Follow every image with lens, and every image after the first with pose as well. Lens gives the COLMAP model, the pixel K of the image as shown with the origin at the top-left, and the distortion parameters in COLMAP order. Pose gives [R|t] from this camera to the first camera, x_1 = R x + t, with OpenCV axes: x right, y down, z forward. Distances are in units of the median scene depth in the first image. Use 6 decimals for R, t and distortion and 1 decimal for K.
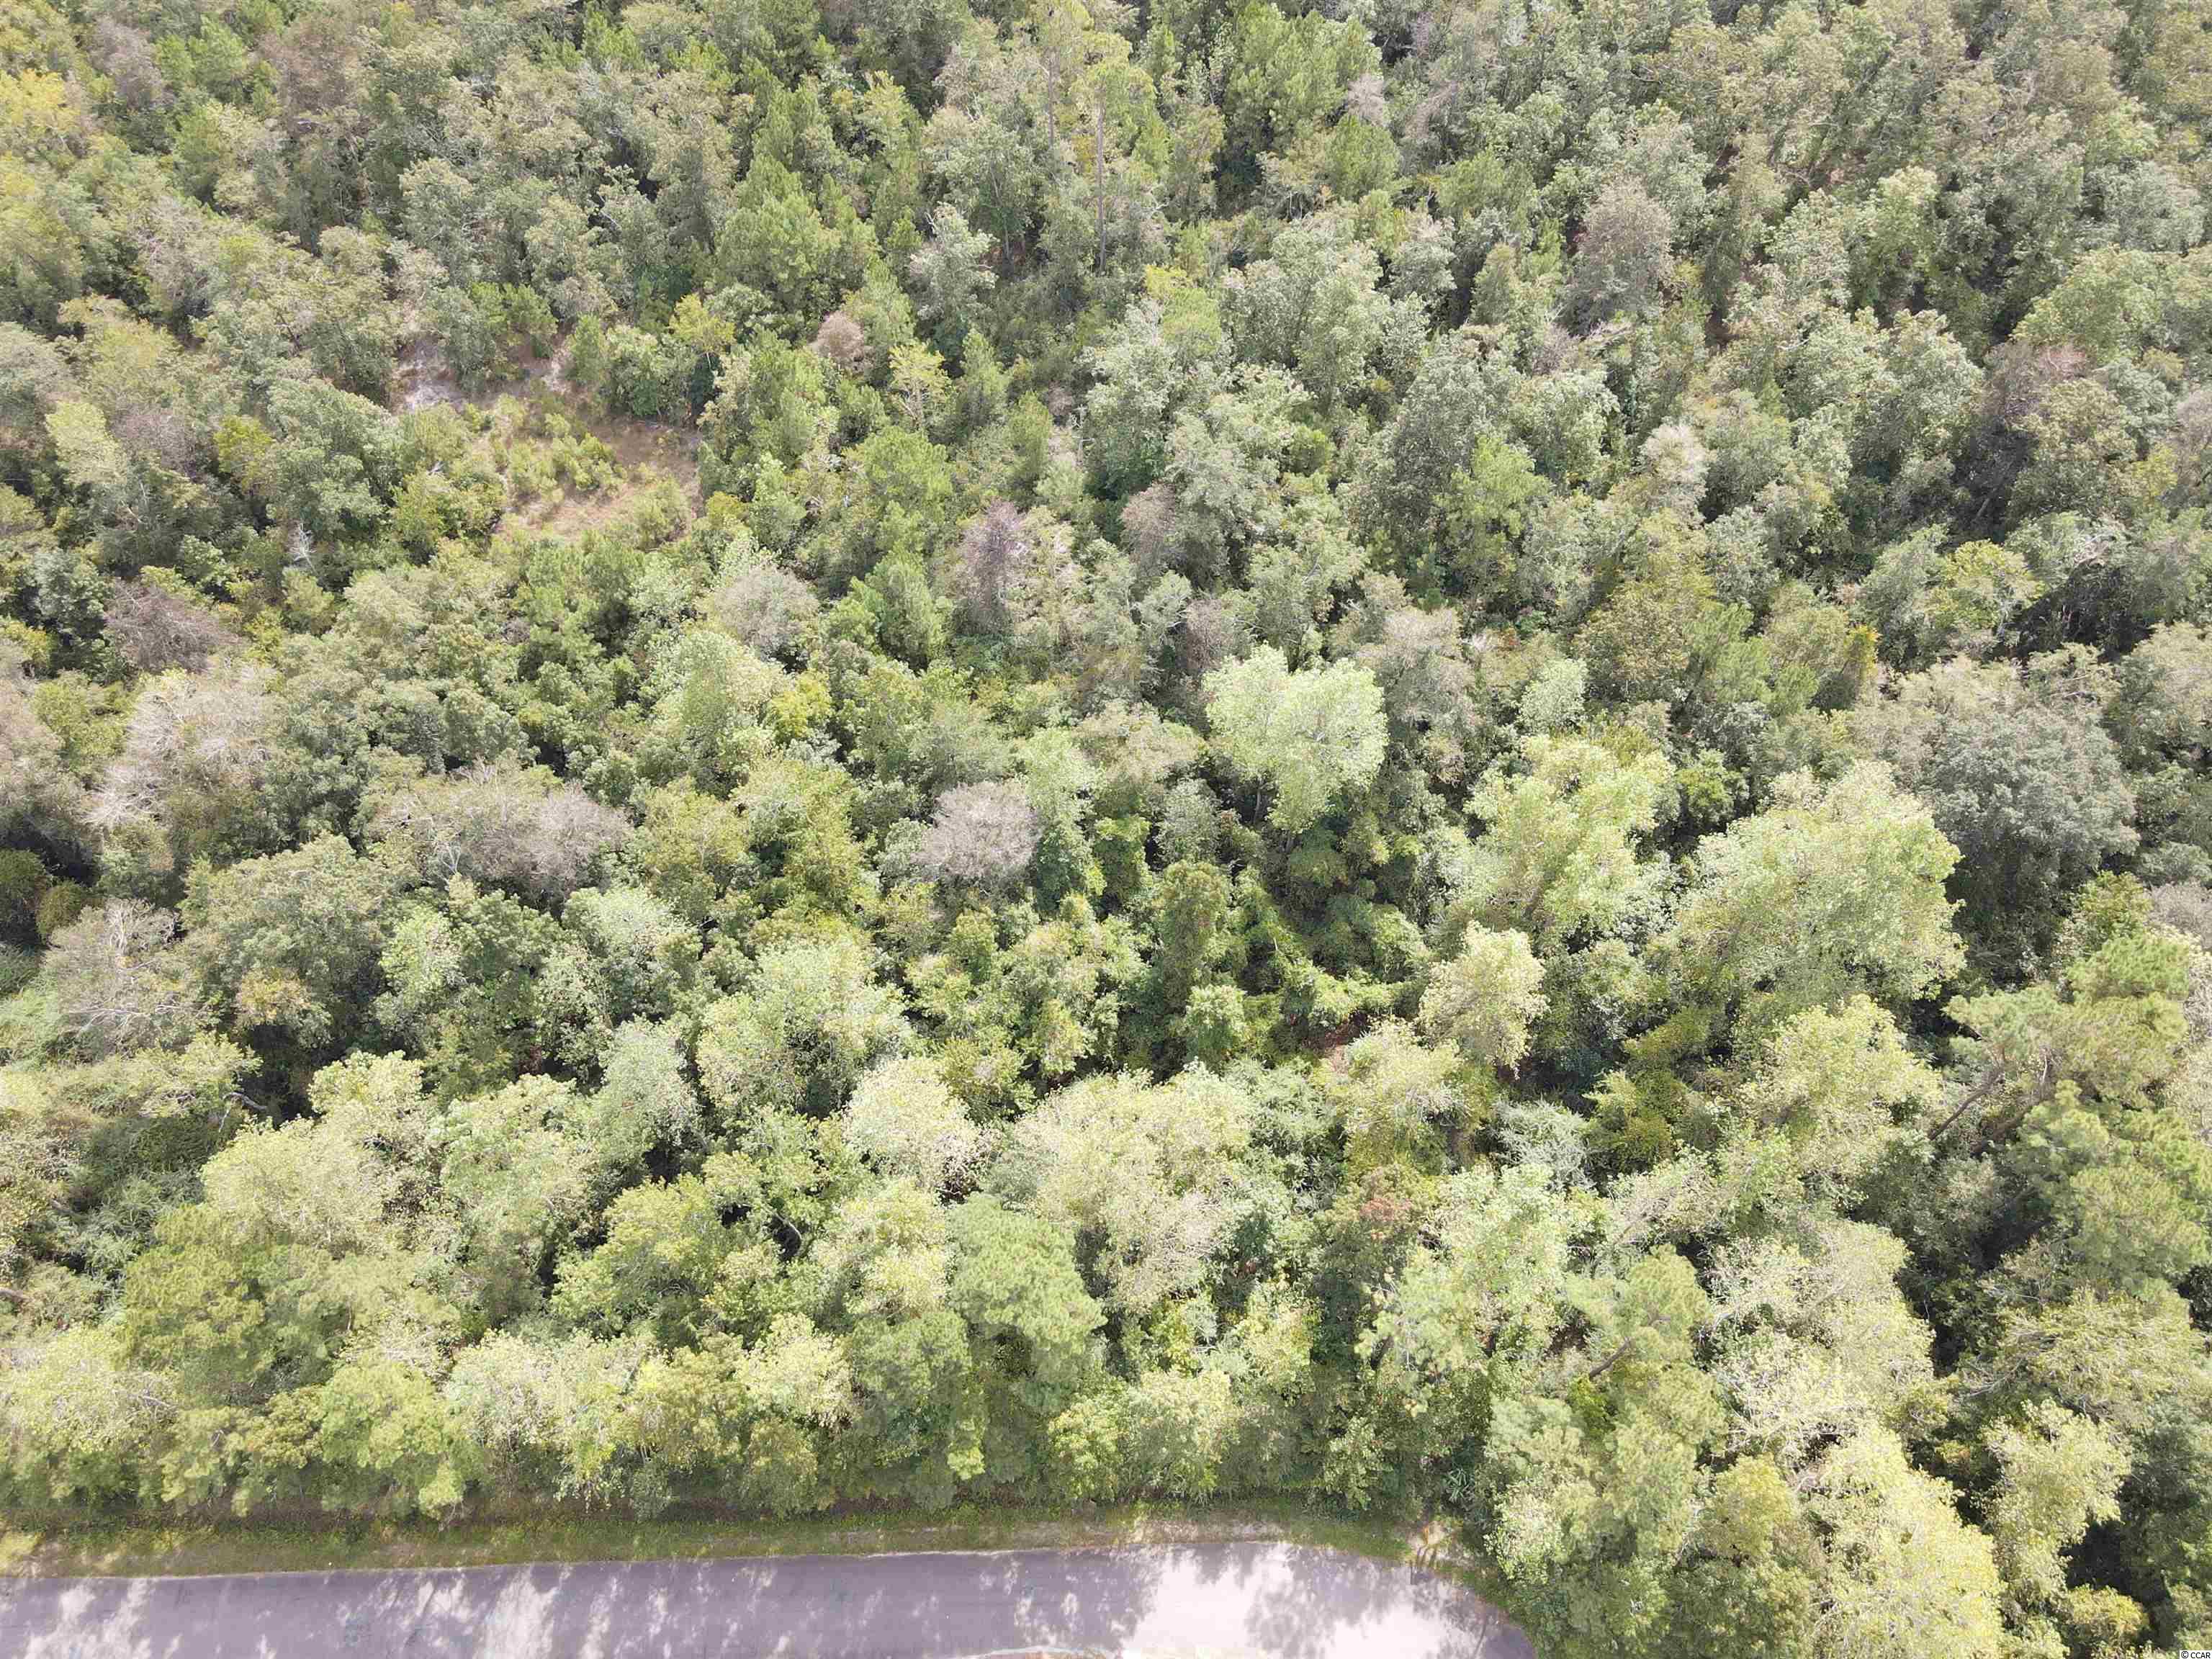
lens RADIAL K [[1614.2, 0, 1104.1], [0, 1614.2, 824.7], [0, 0, 1]] dist [0.011480, 0.003780]
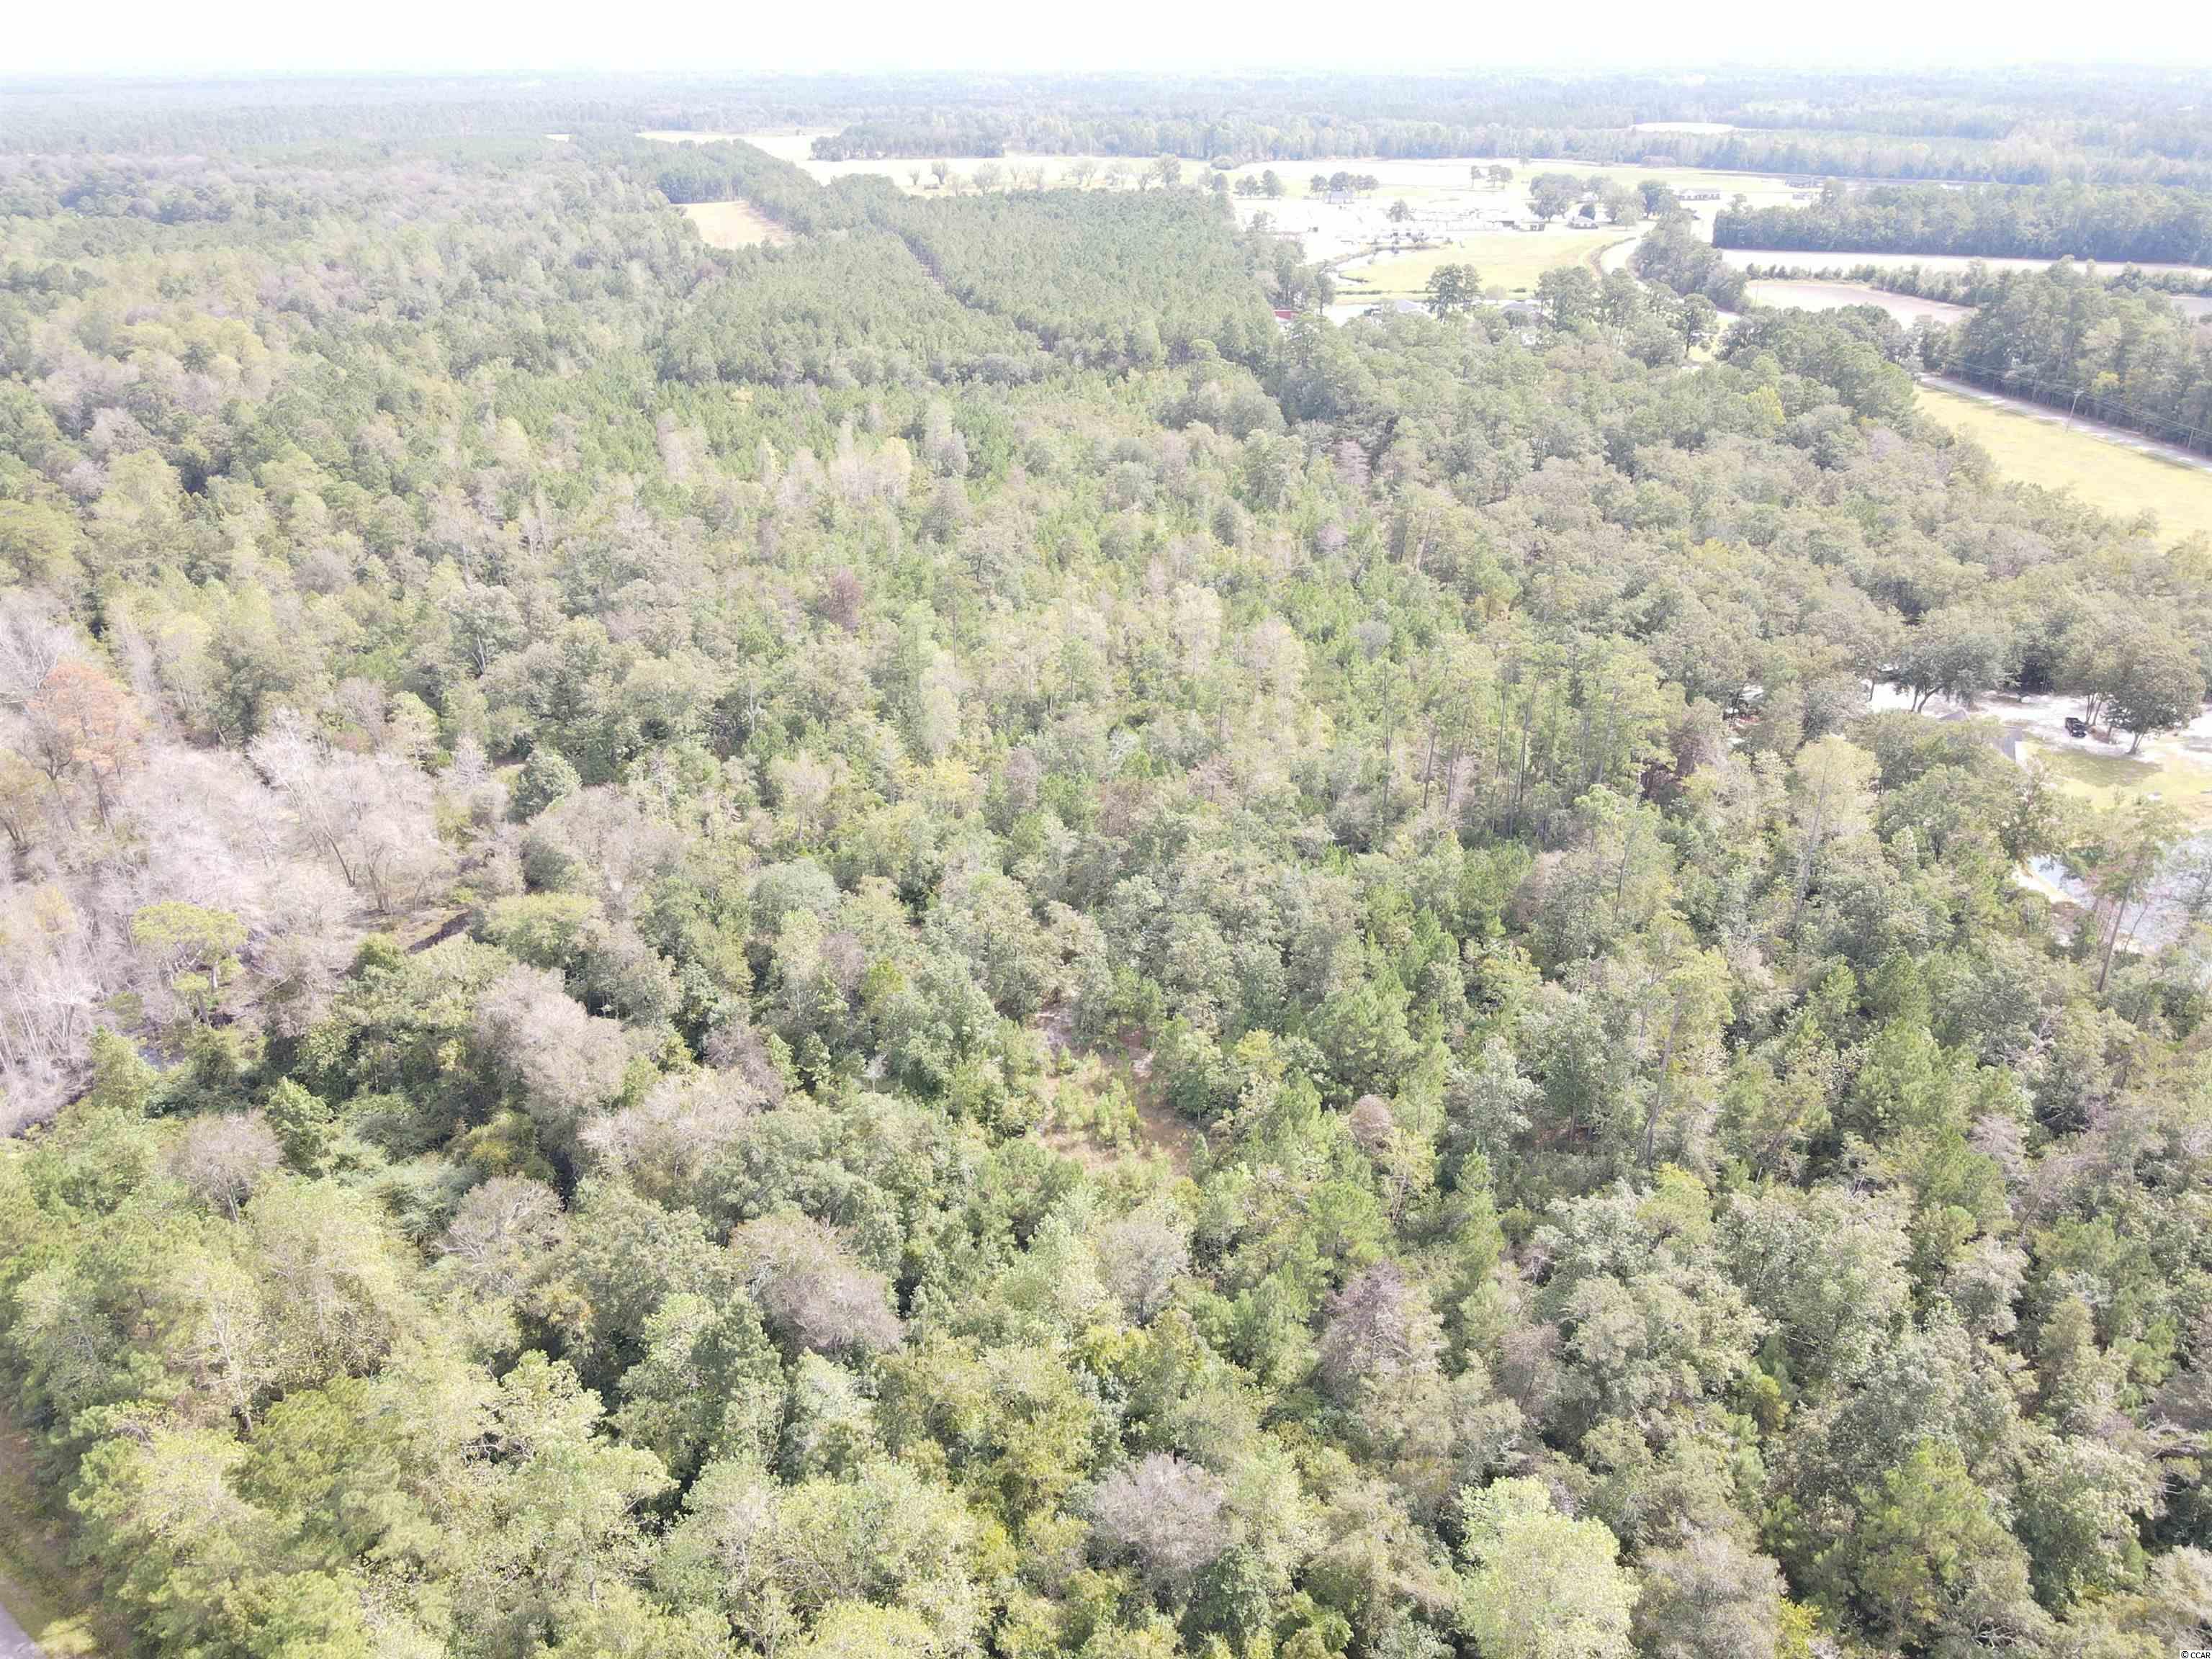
lens RADIAL K [[1614.2, 0, 1105.8], [0, 1614.2, 825.6], [0, 0, 1]] dist [0.011480, 0.003780]
pose [[0.792989, 0.277485, -0.542374, 0.267507], [-0.538692, 0.735186, -0.411475, 0.106730], [0.284568, 0.618468, 0.732474, 0.062459]]
